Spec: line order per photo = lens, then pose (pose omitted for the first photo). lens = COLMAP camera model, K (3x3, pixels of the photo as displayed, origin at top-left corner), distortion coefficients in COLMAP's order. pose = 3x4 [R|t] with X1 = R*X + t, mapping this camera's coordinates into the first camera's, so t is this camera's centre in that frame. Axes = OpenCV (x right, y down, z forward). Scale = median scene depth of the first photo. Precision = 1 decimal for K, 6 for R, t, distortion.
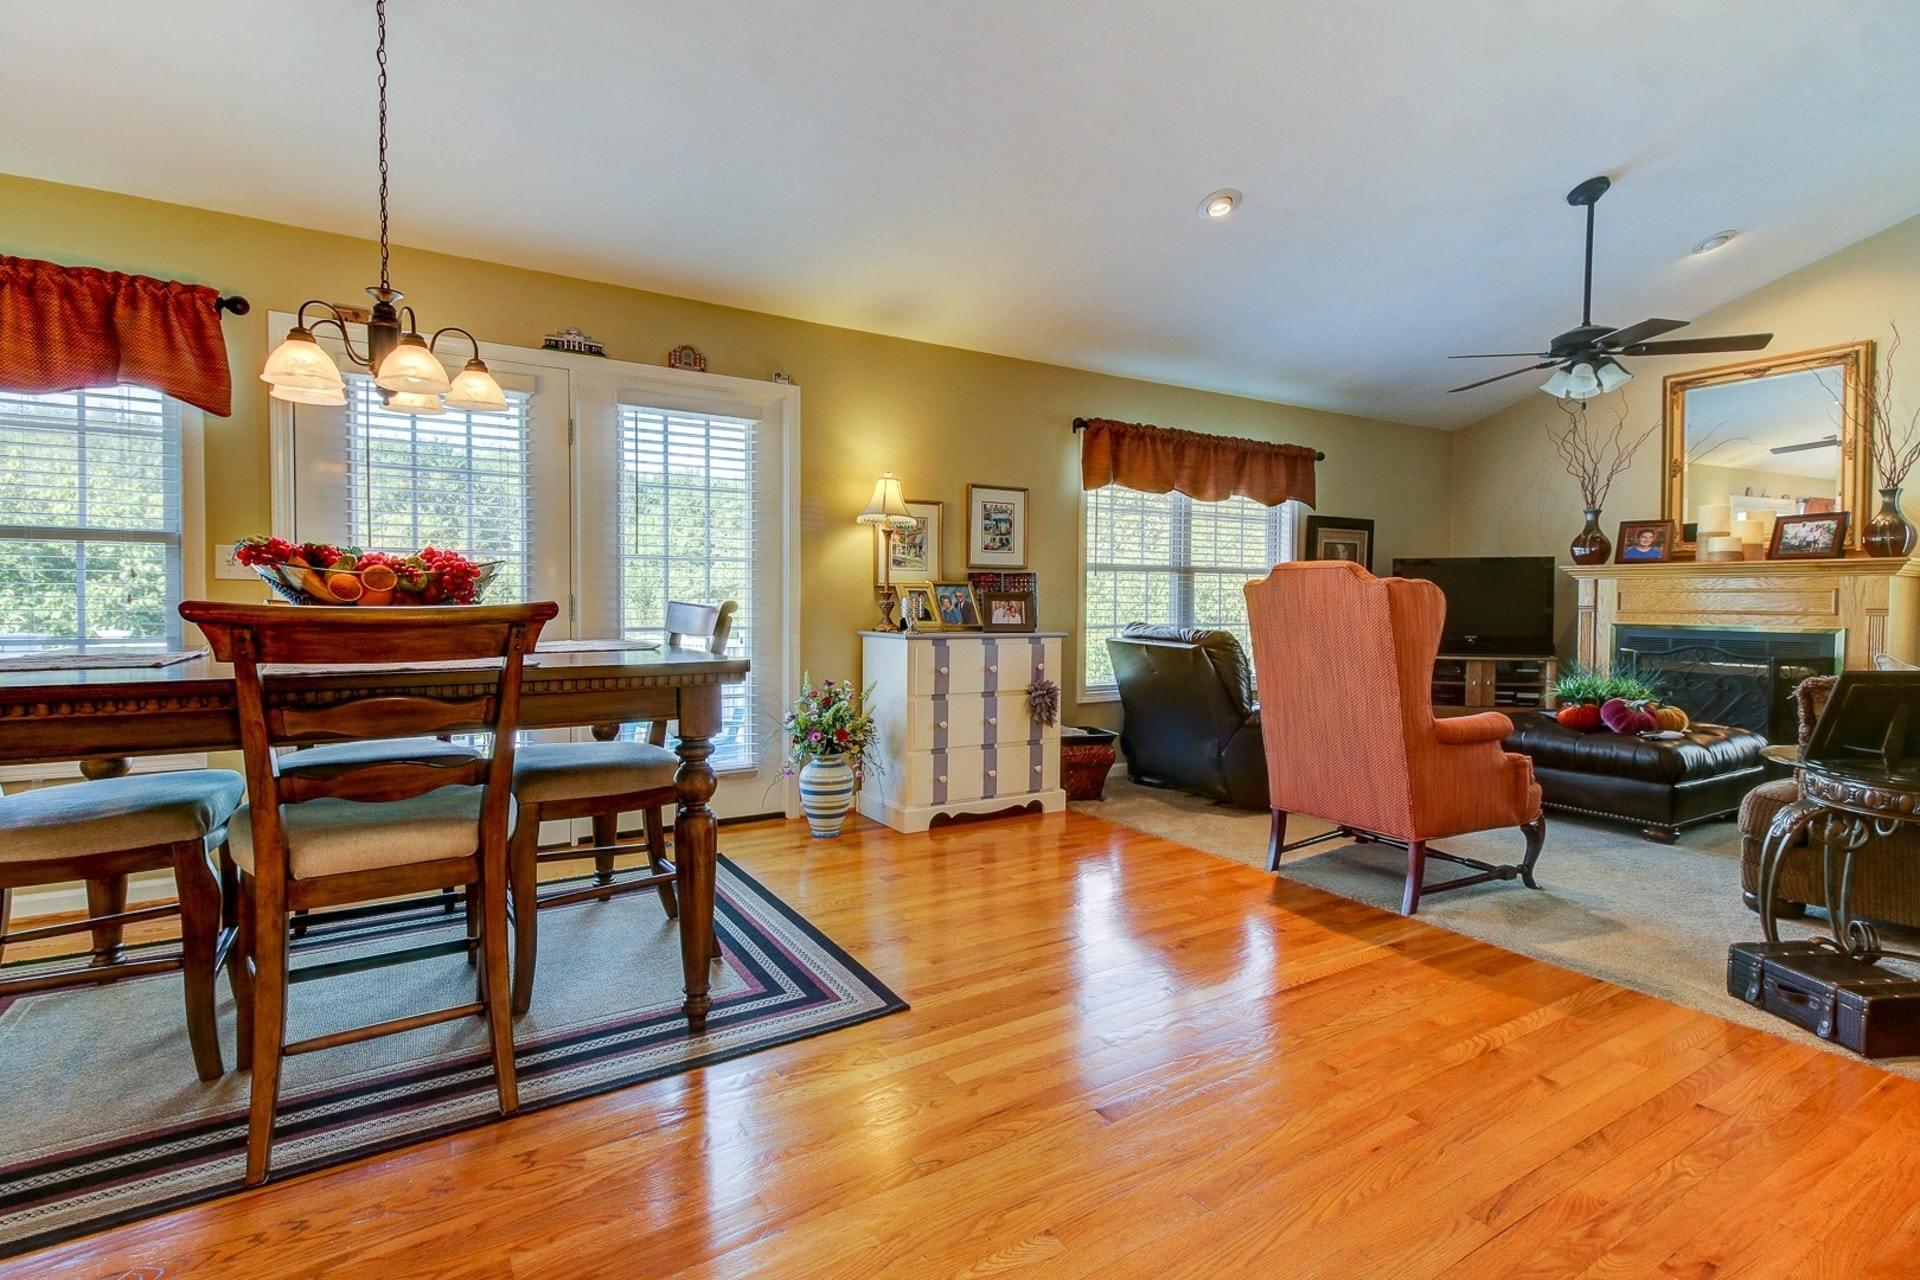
lens RADIAL K [[836.0, 0, 947.4], [0, 836.0, 613.9], [0, 0, 1]] dist [0.039542, -0.014775]
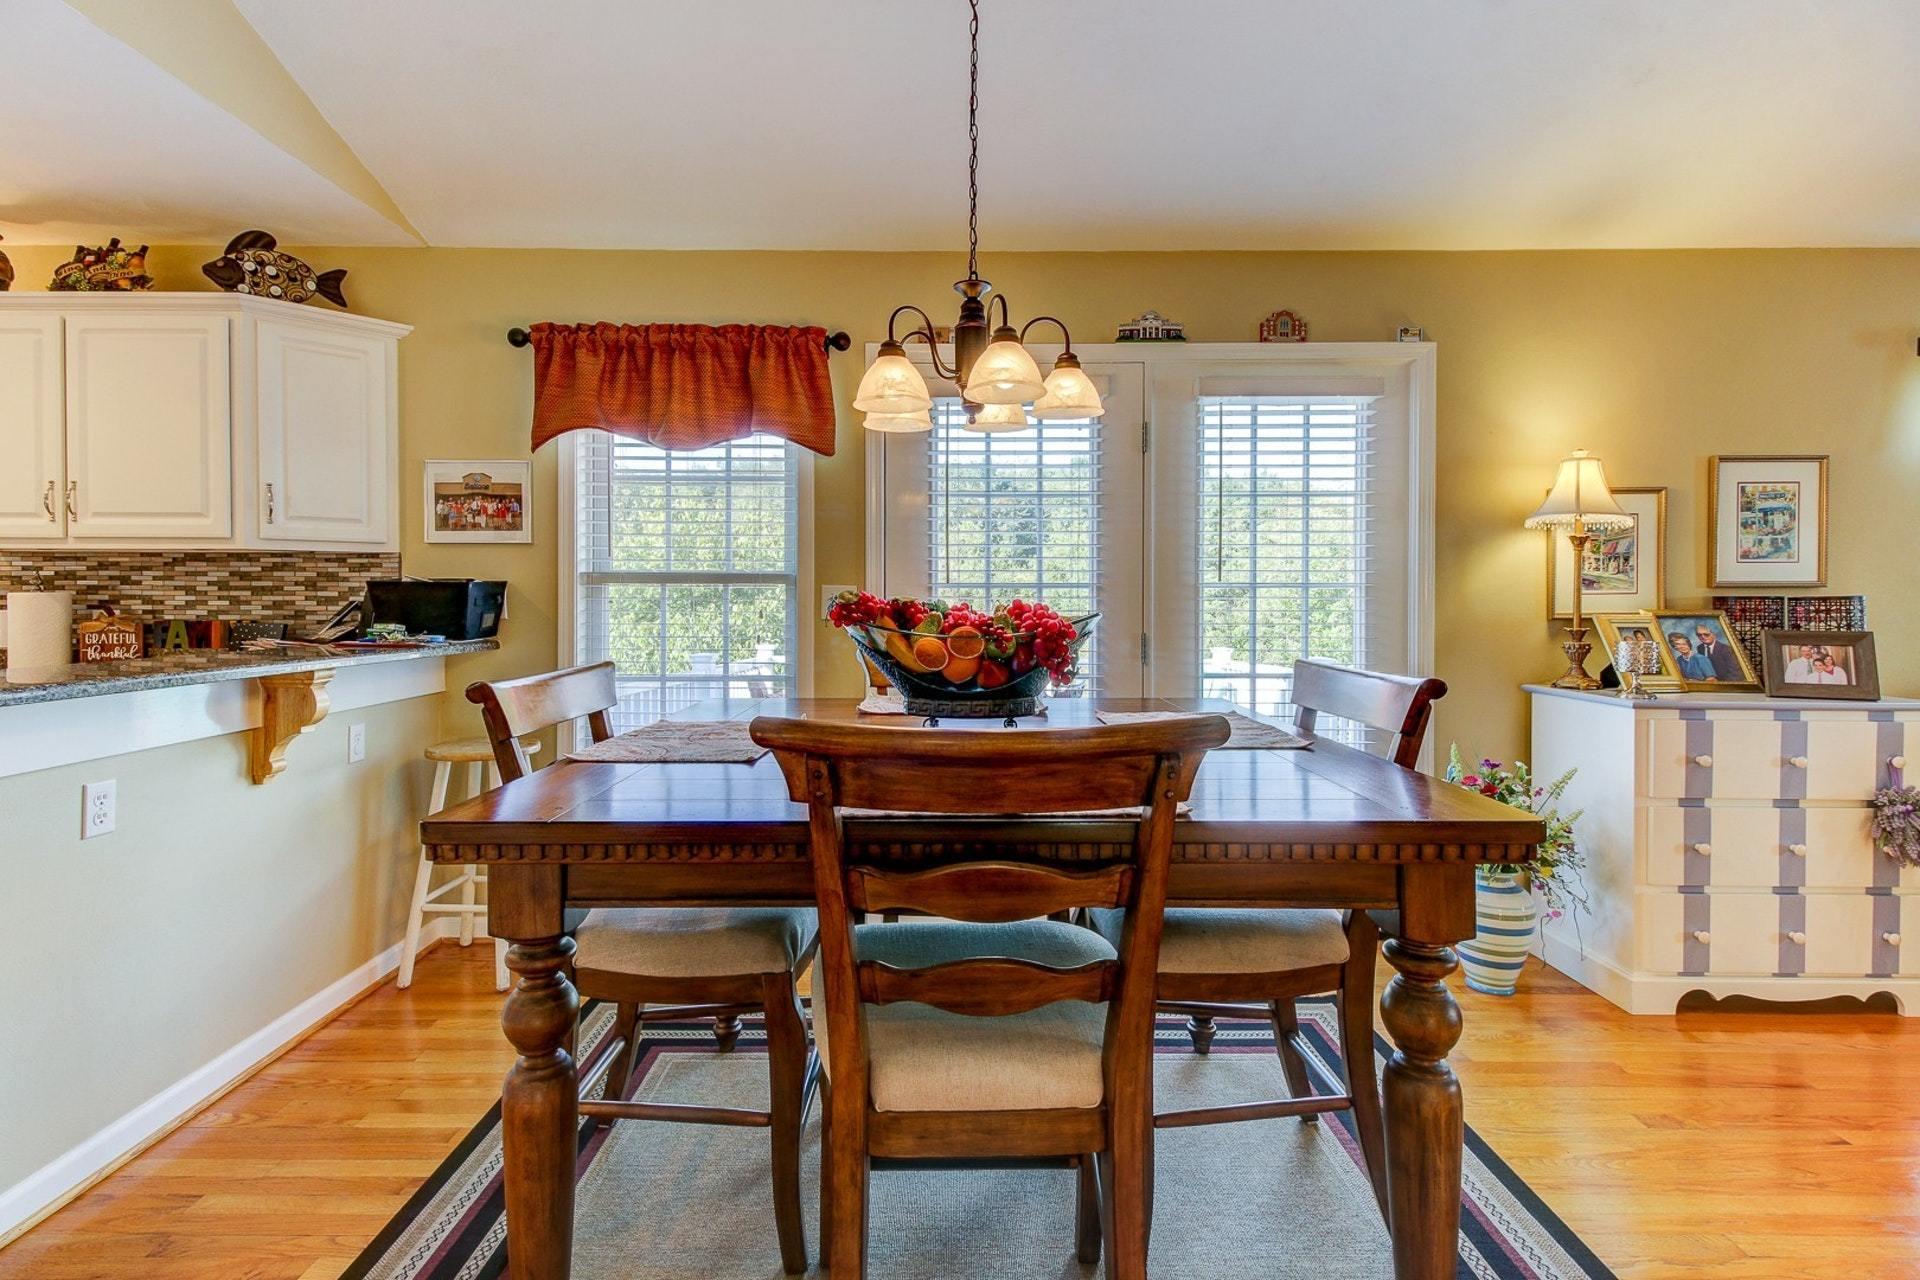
lens RADIAL K [[868.1, 0, 987.4], [0, 868.1, 603.3], [0, 0, 1]] dist [0.033409, -0.018581]
pose [[0.859450, 0.001069, -0.511218, -0.122852], [-0.008749, 0.999882, -0.012618, -0.034693], [0.511144, 0.015317, 0.859358, 0.162289]]
